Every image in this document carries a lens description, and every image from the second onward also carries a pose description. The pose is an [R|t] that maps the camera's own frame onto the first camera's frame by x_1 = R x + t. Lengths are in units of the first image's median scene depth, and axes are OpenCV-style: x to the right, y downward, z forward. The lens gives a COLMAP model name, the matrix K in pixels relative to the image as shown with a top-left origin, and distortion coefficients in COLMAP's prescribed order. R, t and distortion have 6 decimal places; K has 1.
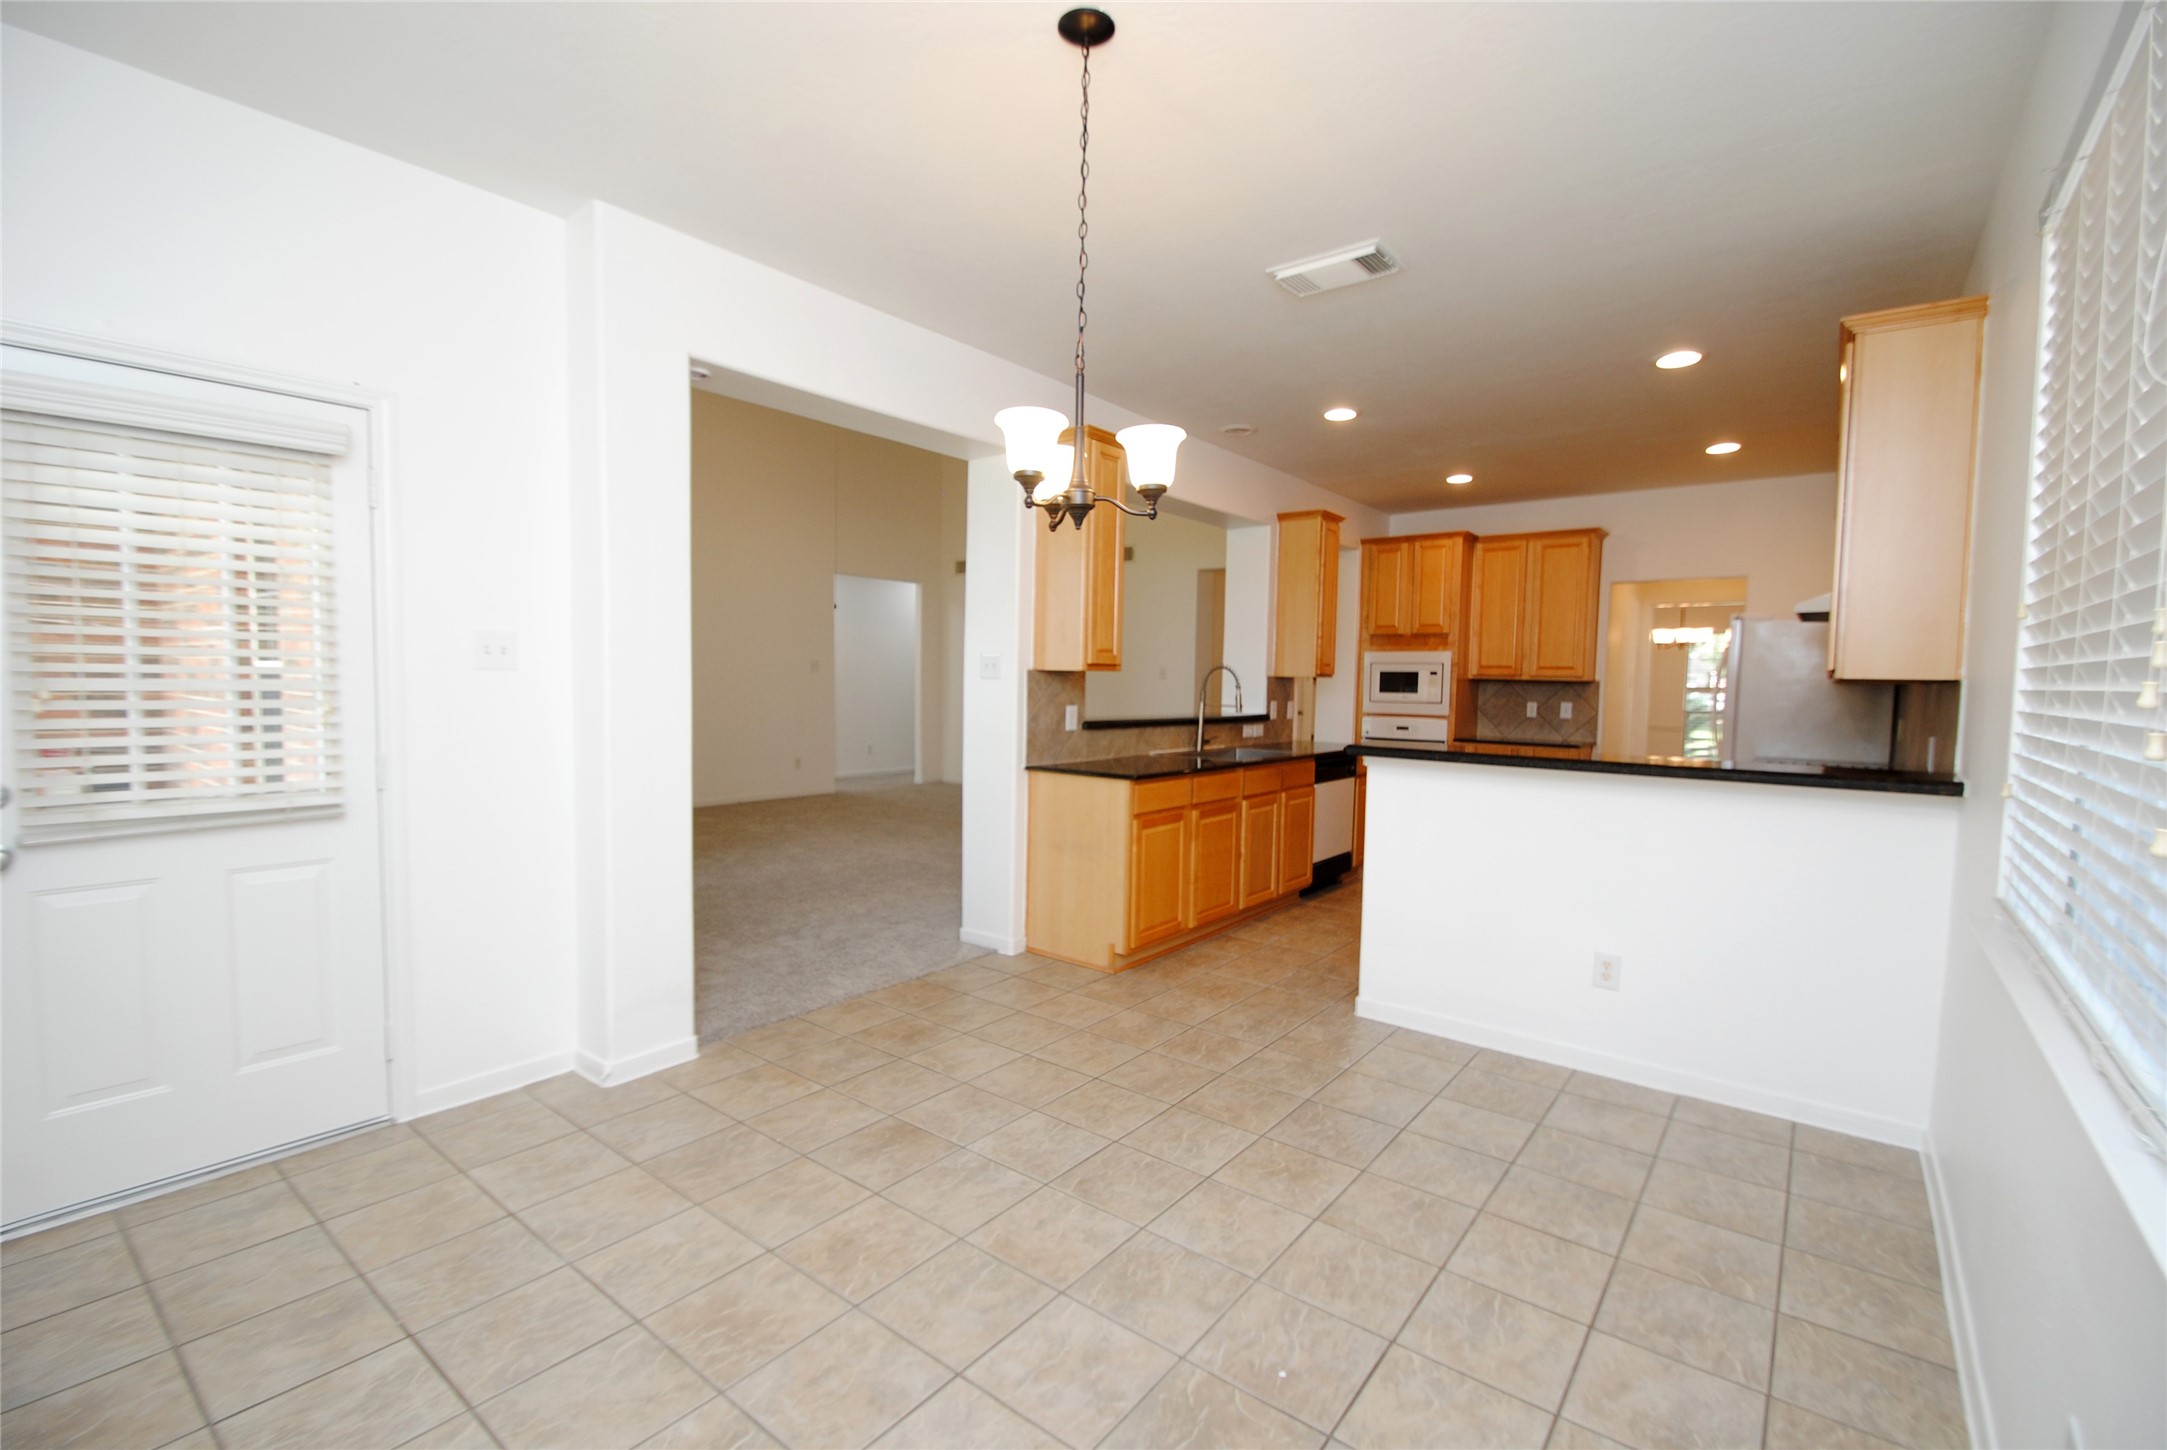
lens RADIAL K [[949.6, 0, 1077.8], [0, 949.6, 717.6], [0, 0, 1]] dist [0.000982, -0.000010]
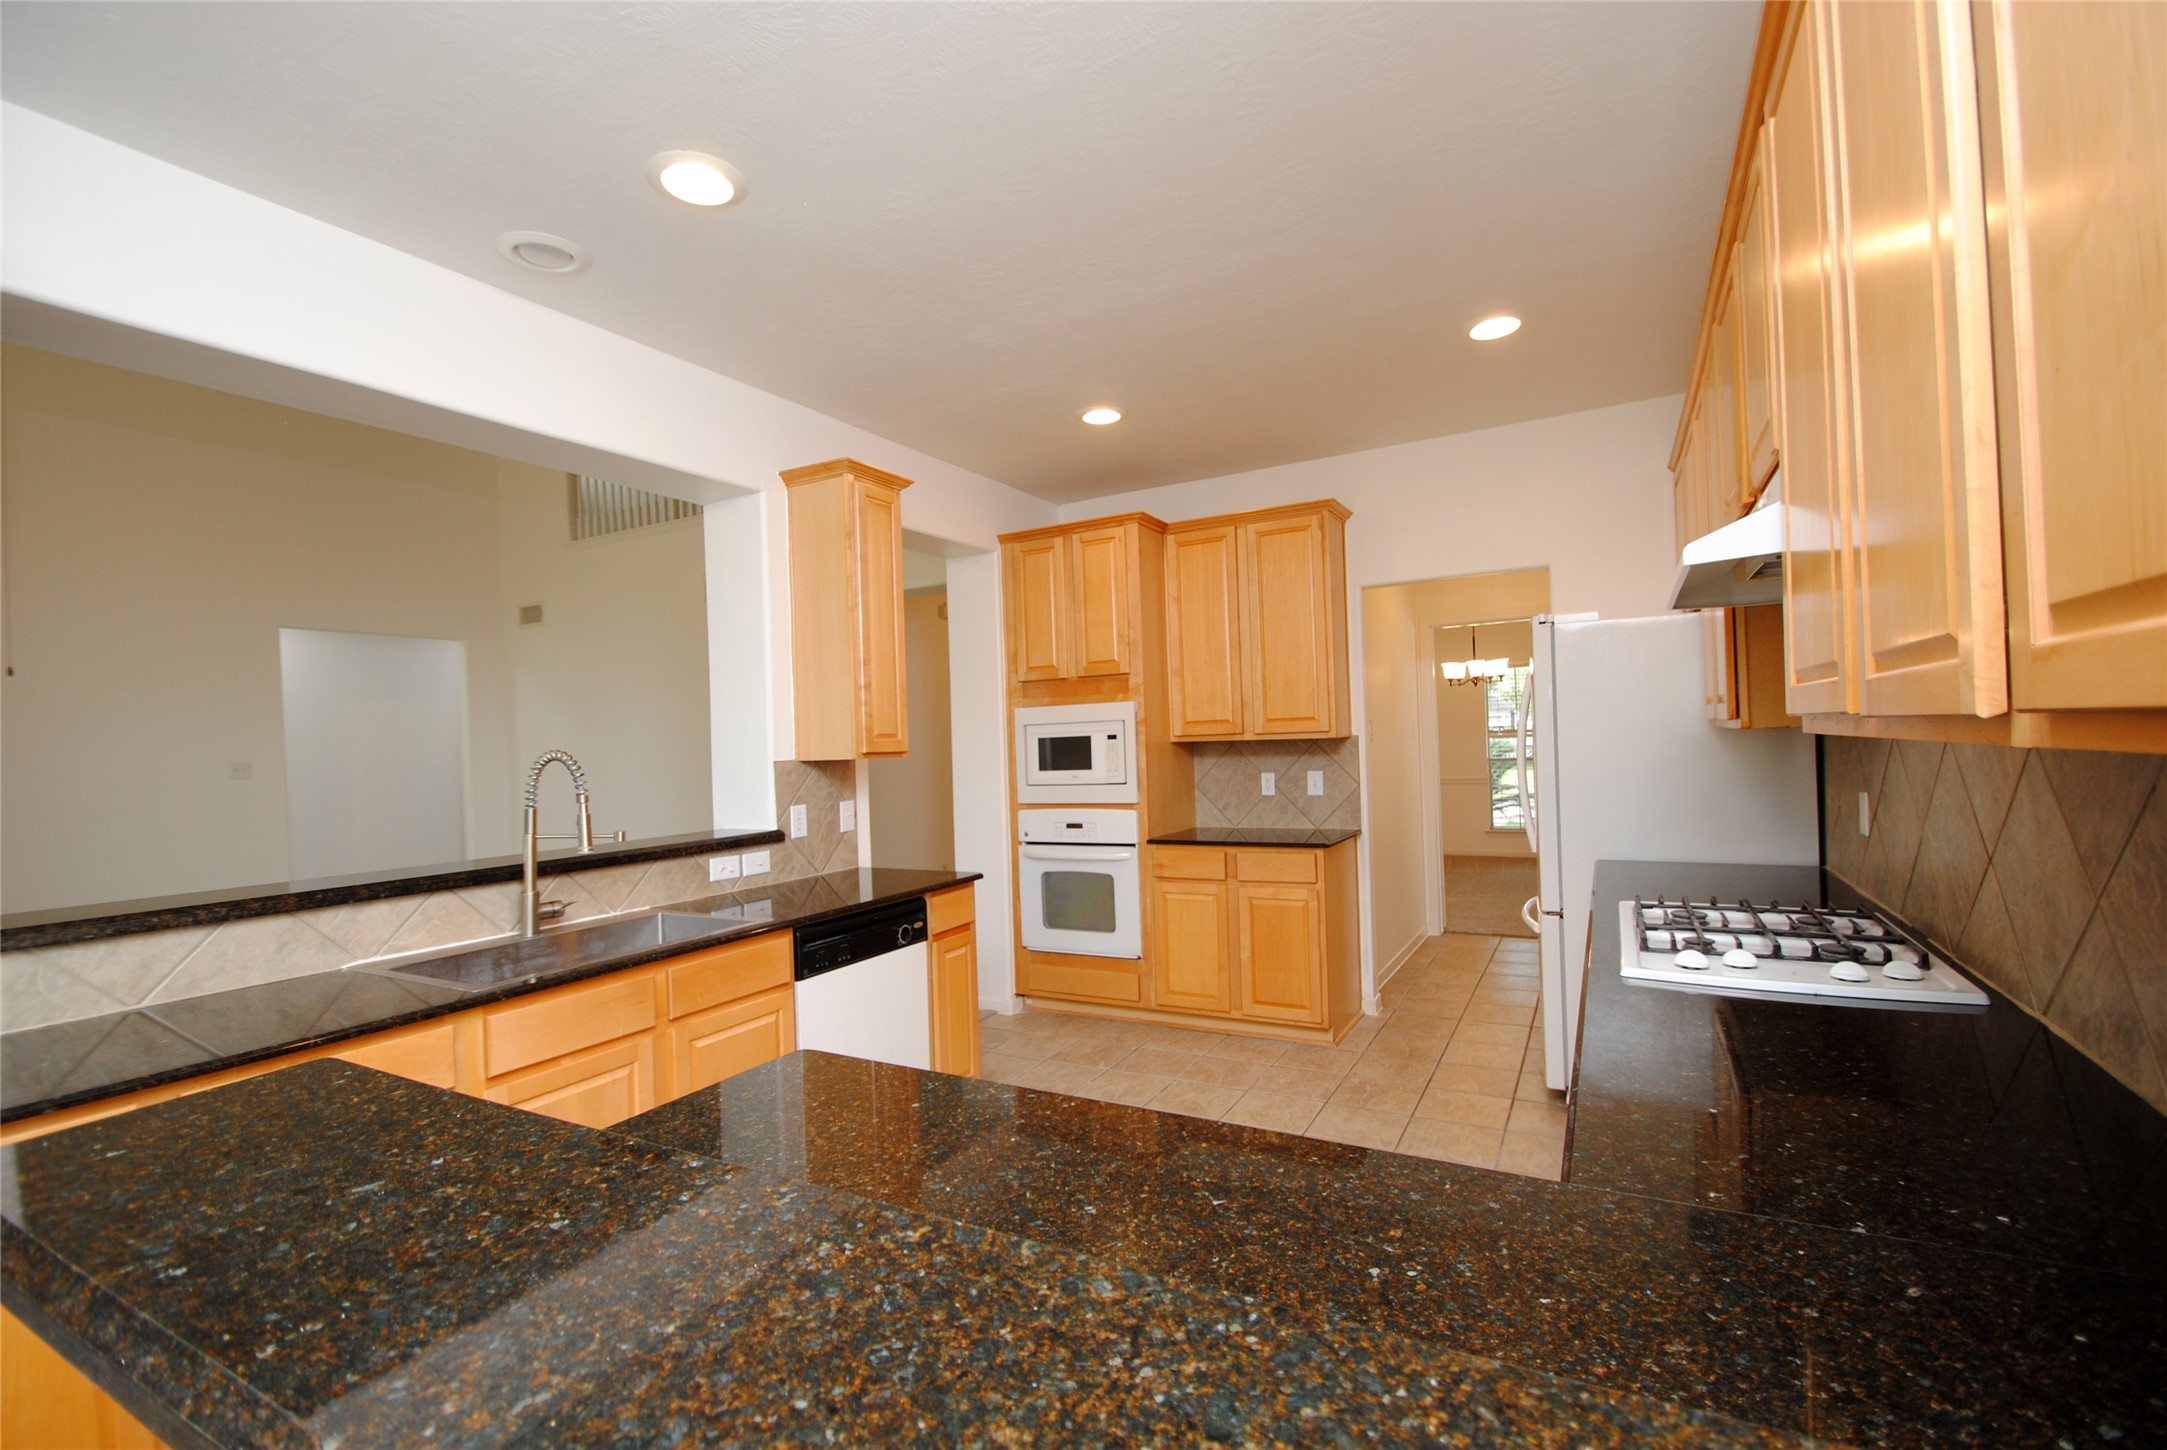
lens RADIAL K [[951.2, 0, 1086.4], [0, 951.2, 728.3], [0, 0, 1]] dist [0.000995, -0.000153]
pose [[0.986096, -0.049344, 0.158684, 0.257502], [0.058025, 0.997035, -0.050543, -0.021644], [-0.155720, 0.059048, 0.986035, 0.376109]]
